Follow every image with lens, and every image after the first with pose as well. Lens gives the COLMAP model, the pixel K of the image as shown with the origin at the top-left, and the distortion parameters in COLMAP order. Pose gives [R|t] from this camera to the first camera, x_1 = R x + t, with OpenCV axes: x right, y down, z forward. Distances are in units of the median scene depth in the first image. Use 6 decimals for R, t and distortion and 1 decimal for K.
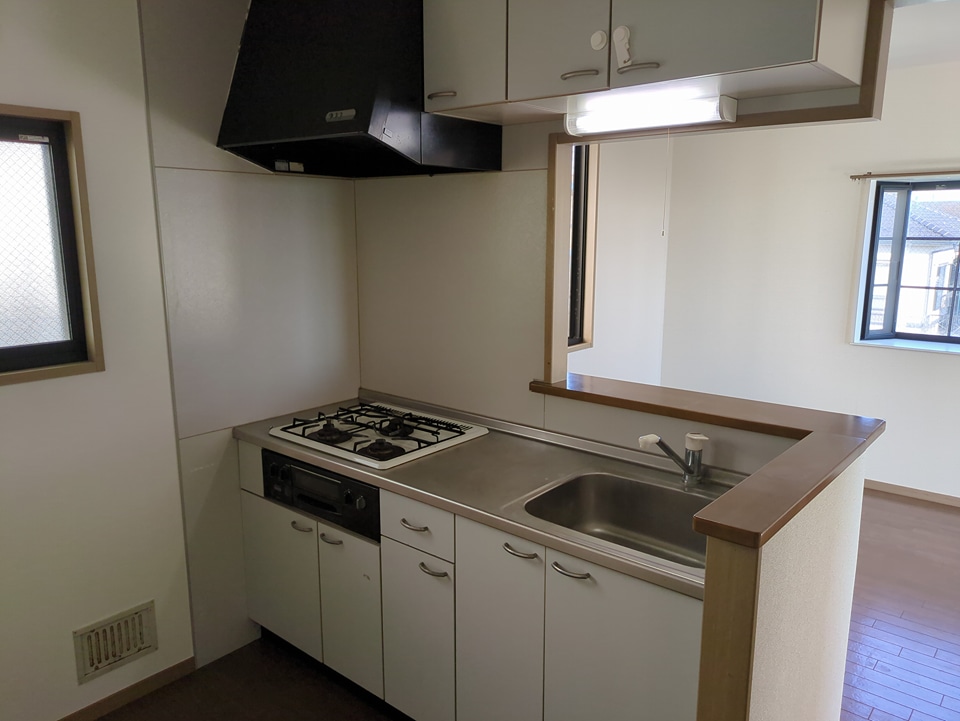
lens RADIAL K [[717.1, 0, 480.0], [0, 717.1, 360.5], [0, 0, 1]] dist [0.057253, -0.055105]
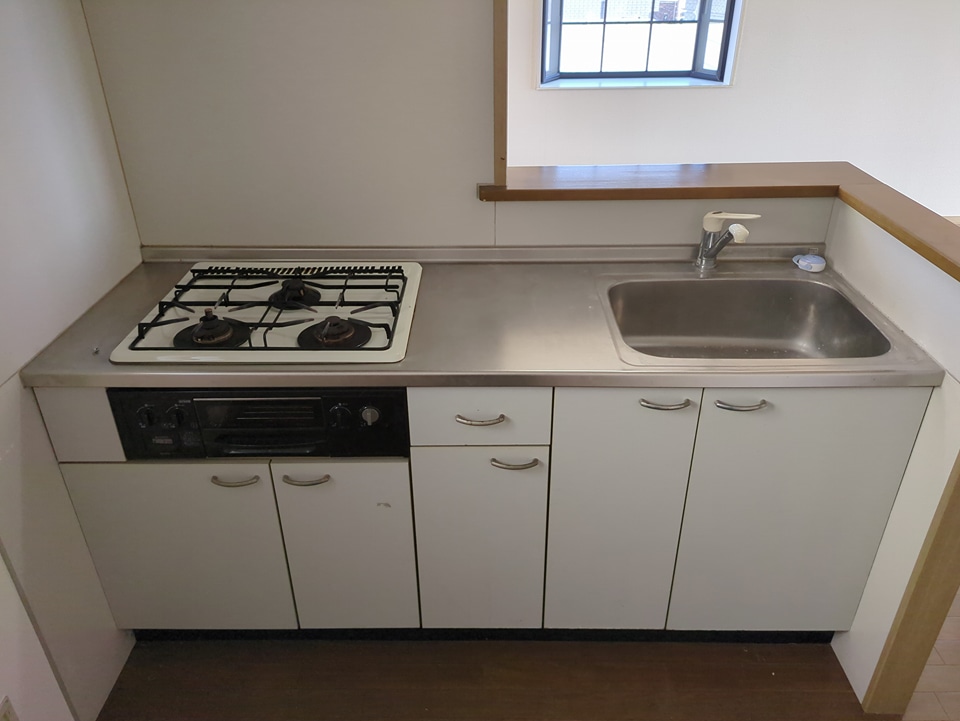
lens RADIAL K [[717.1, 0, 480.0], [0, 717.1, 360.5], [0, 0, 1]] dist [0.057253, -0.055105]
pose [[0.771155, -0.316836, 0.552210, -0.393840], [0.128542, 0.926993, 0.352364, -0.066729], [-0.623536, -0.200745, 0.755582, 0.388818]]
